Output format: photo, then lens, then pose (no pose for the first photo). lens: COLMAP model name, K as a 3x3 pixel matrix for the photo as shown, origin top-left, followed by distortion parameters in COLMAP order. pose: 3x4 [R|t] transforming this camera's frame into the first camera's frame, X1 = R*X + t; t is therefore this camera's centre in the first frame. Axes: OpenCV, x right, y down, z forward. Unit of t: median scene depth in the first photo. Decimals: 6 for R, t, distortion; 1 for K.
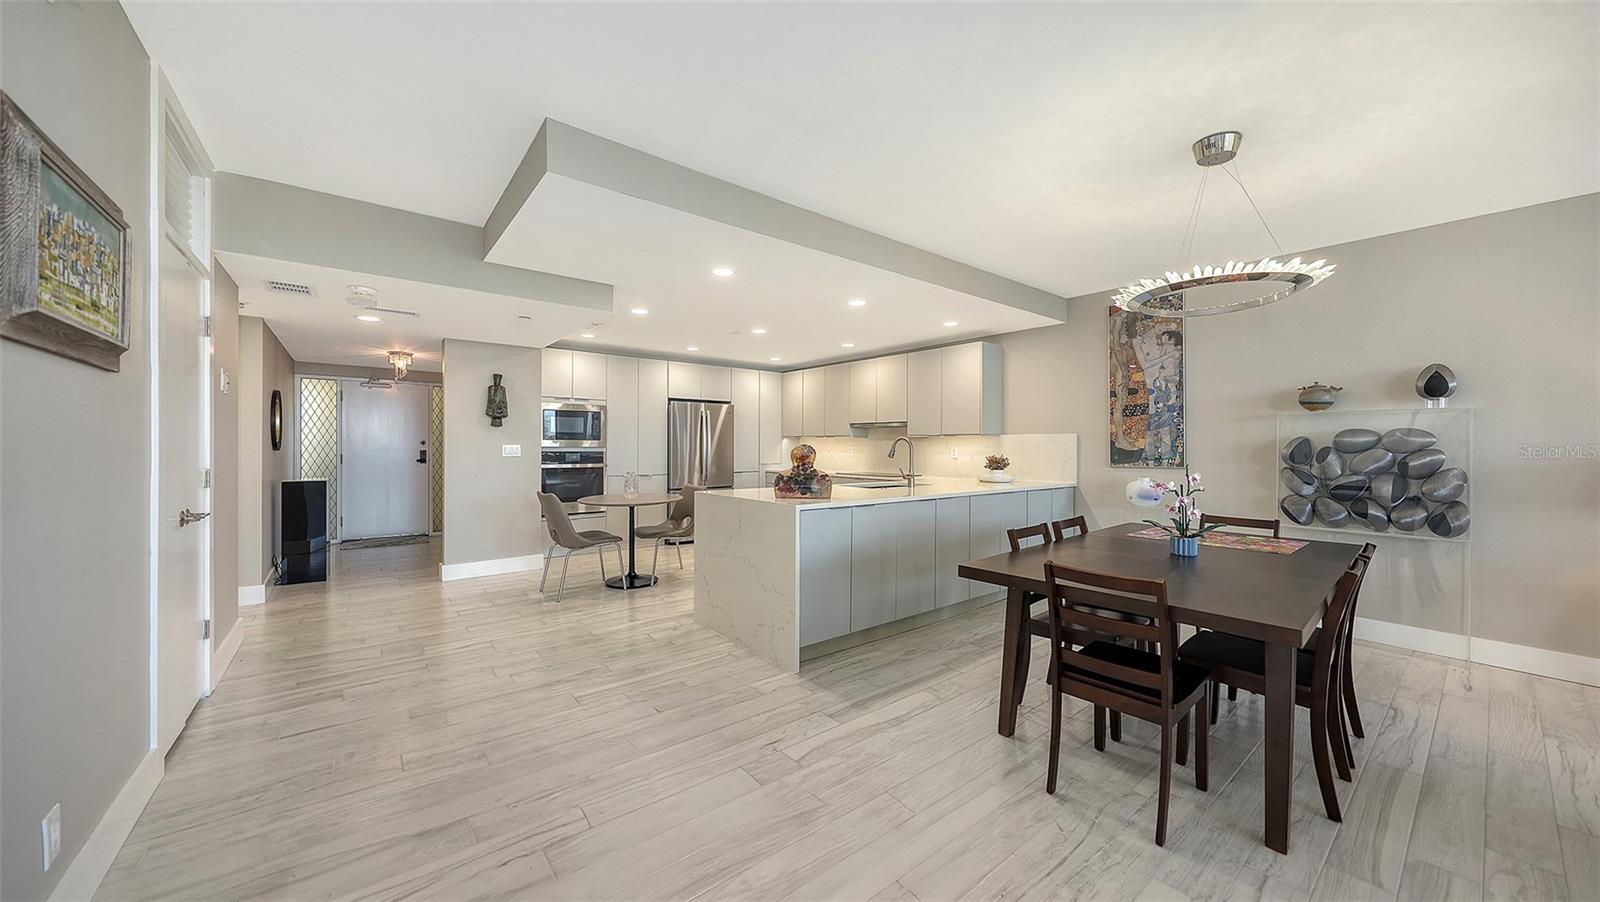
lens RADIAL K [[561.3, 0, 799.6], [0, 561.3, 451.8], [0, 0, 1]] dist [-0.000143, -0.000002]
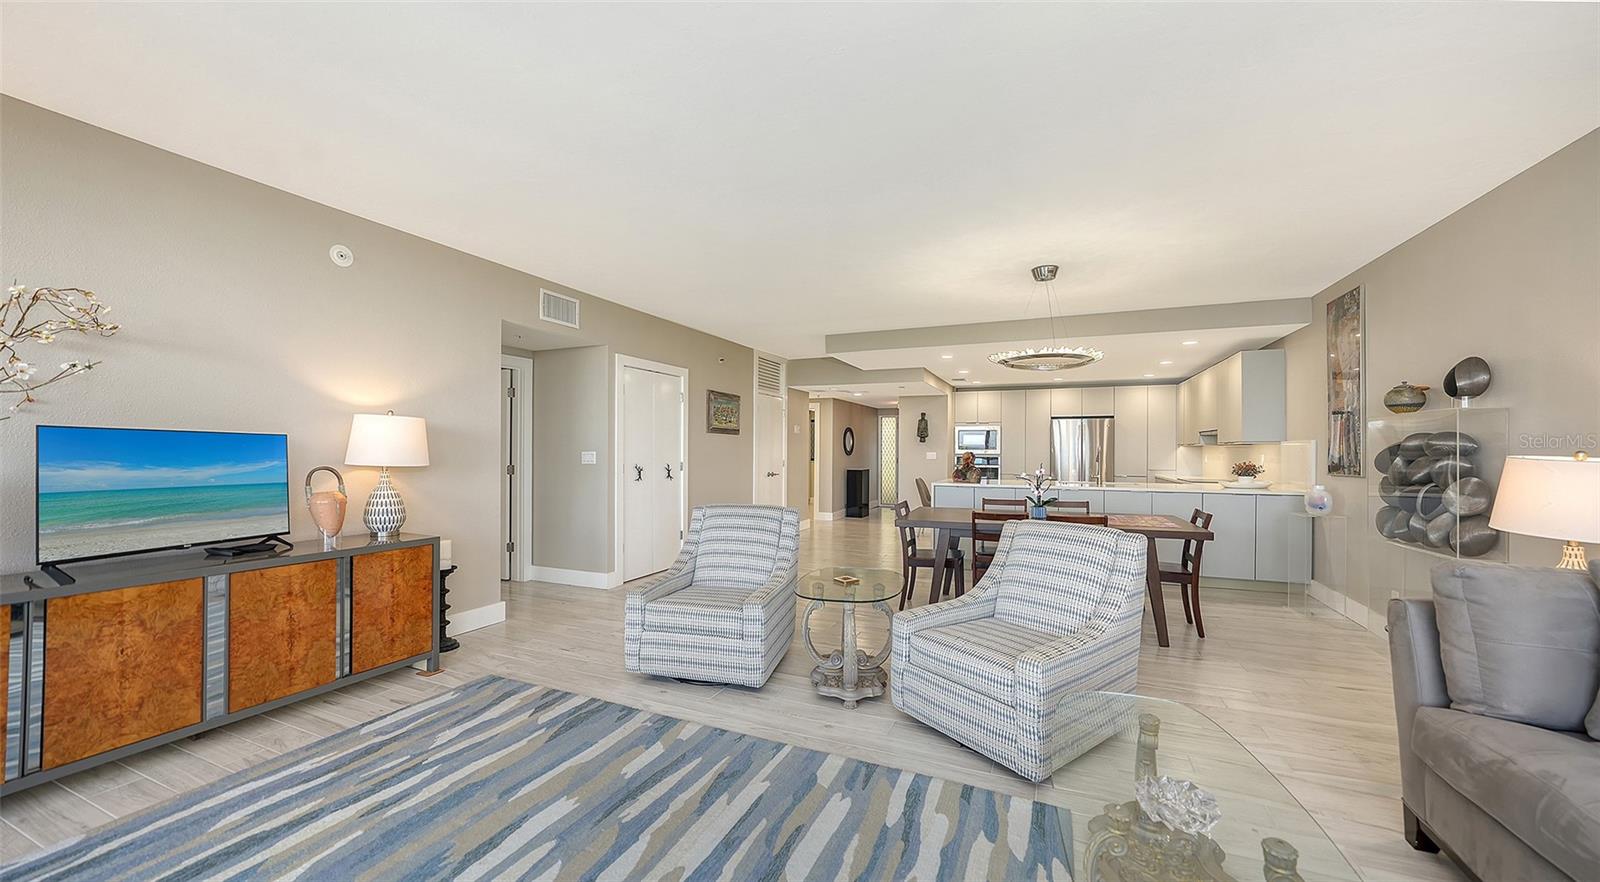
lens RADIAL K [[595.6, 0, 777.4], [0, 595.6, 444.4], [0, 0, 1]] dist [-0.006974, 0.000127]
pose [[0.436820, -0.014770, -0.899428, 1.065943], [-0.013094, 0.999655, -0.022775, 0.010569], [0.899454, 0.021725, 0.436476, -0.252713]]
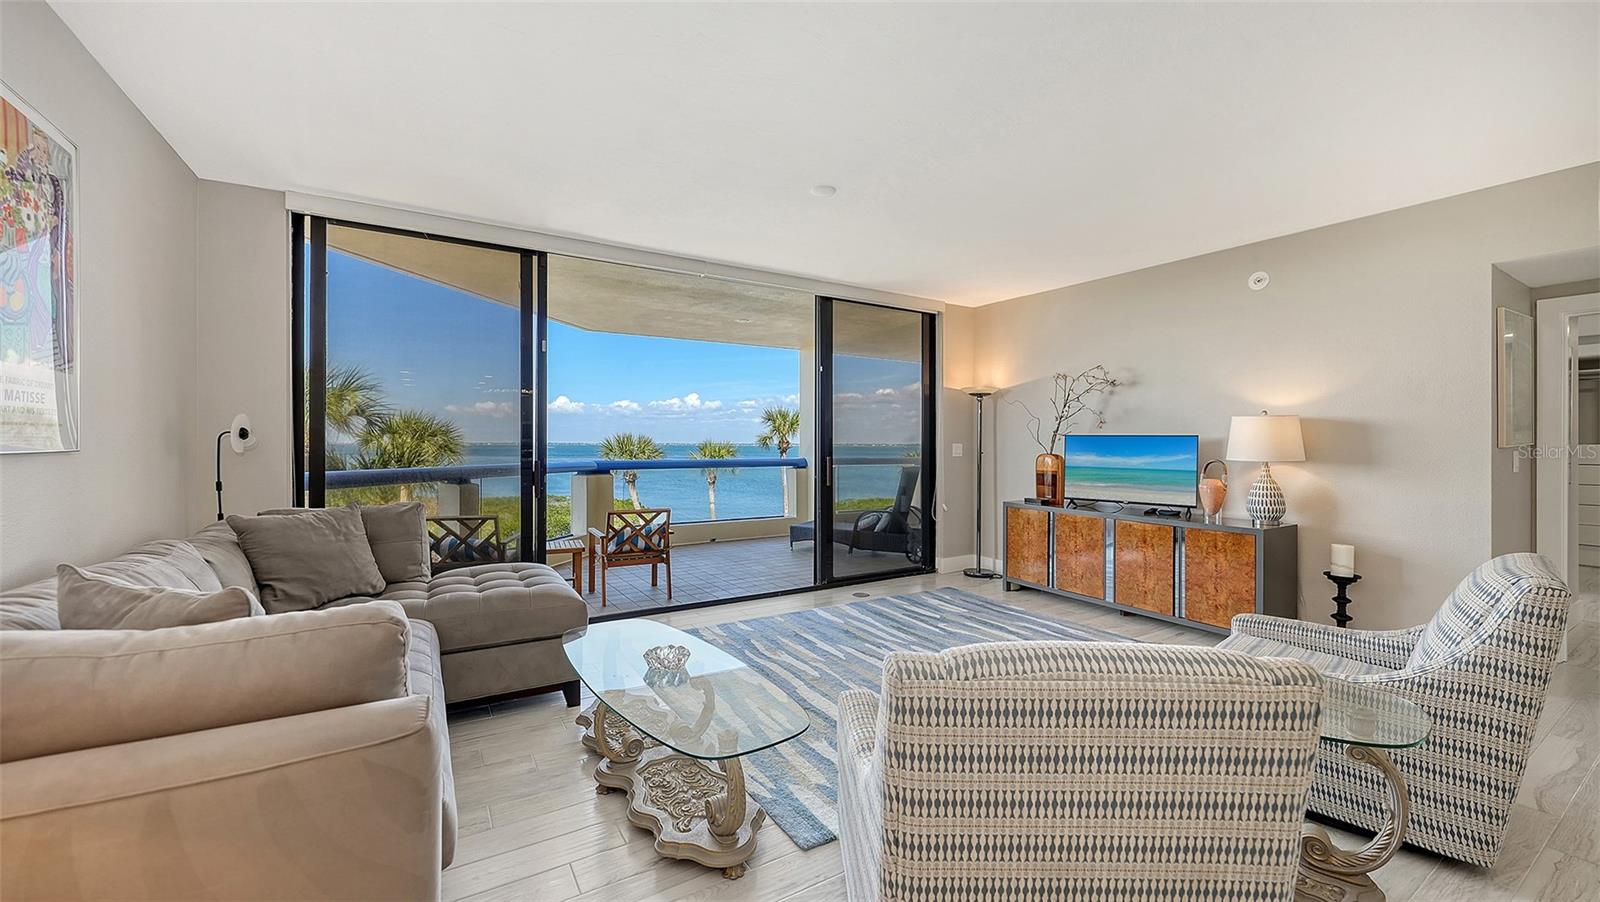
lens RADIAL K [[616.9, 0, 803.9], [0, 616.9, 449.5], [0, 0, 1]] dist [-0.006079, 0.000834]
pose [[-0.991068, -0.013560, 0.132664, 0.702042], [-0.010909, 0.999726, 0.020692, 0.000254], [-0.132908, 0.019060, -0.990945, 0.553364]]
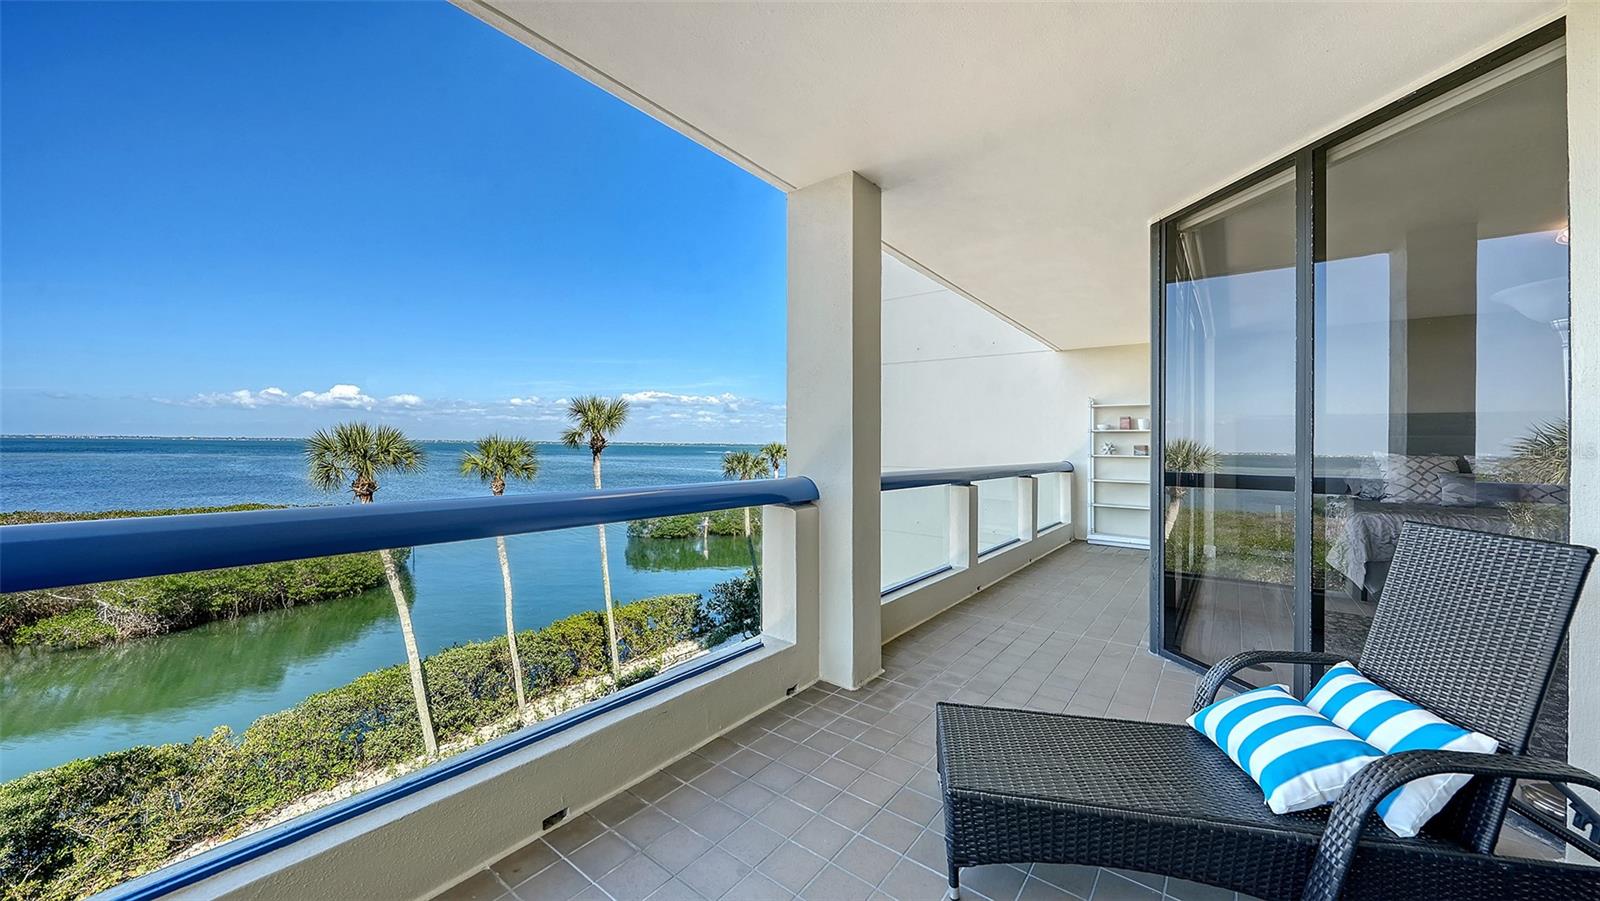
lens RADIAL K [[557.3, 0, 813.5], [0, 557.3, 456.1], [0, 0, 1]] dist [-0.003077, -0.000412]
pose [[-0.970763, -0.015509, -0.239538, 1.125874], [-0.022872, 0.999346, 0.027991, 0.023840], [0.238947, 0.032651, -0.970483, -0.770082]]
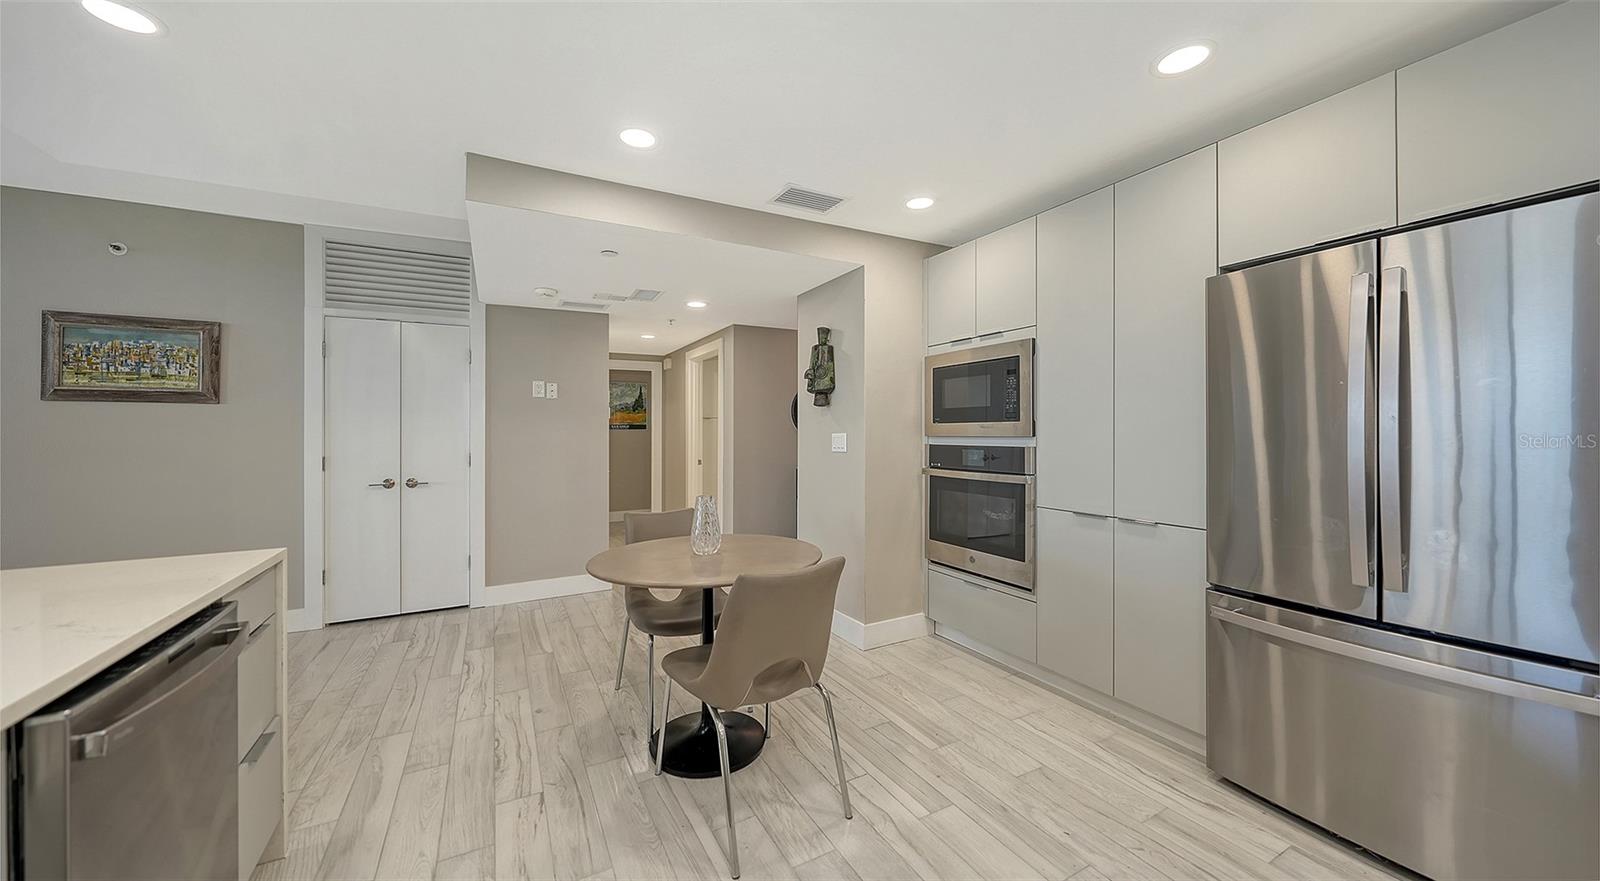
lens RADIAL K [[568.4, 0, 789.5], [0, 568.4, 428.4], [0, 0, 1]] dist [-0.004415, 0.000720]
pose [[-0.196374, -0.012936, -0.980444, 0.140511], [-0.003652, 0.999916, -0.012461, -0.011870], [0.980522, 0.001133, -0.196405, 1.243327]]
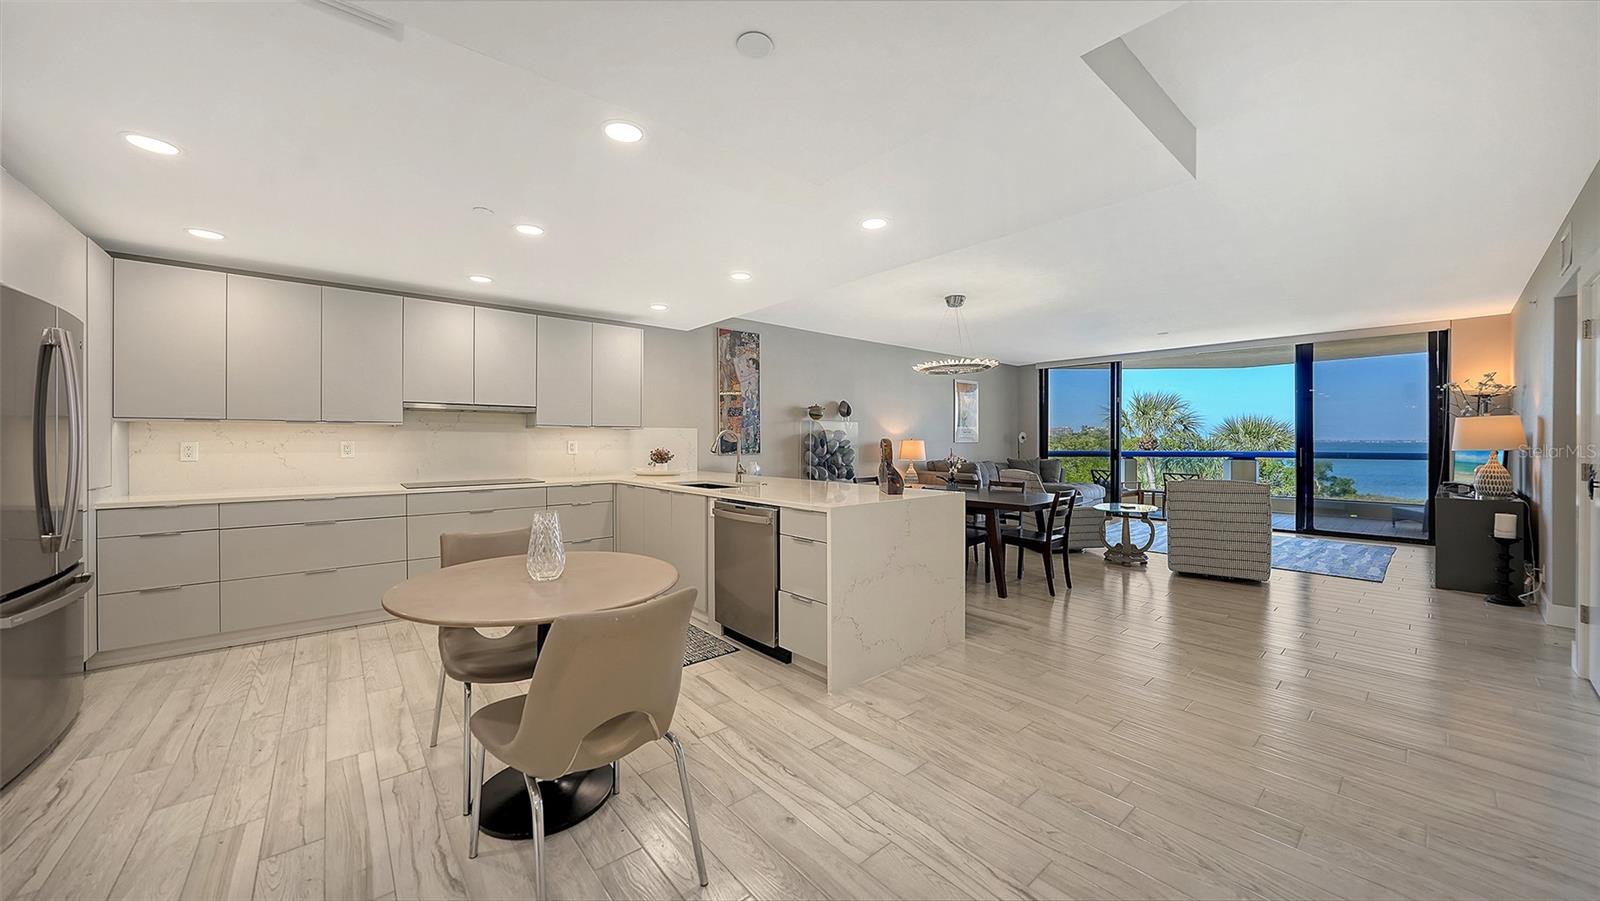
lens RADIAL K [[557.3, 0, 805.2], [0, 557.3, 445.6], [0, 0, 1]] dist [-0.003077, -0.000412]
pose [[-0.038673, -0.016911, 0.999109, -0.742313], [0.011735, 0.999780, 0.017377, -0.016275], [-0.999183, 0.012397, -0.038466, 0.899846]]
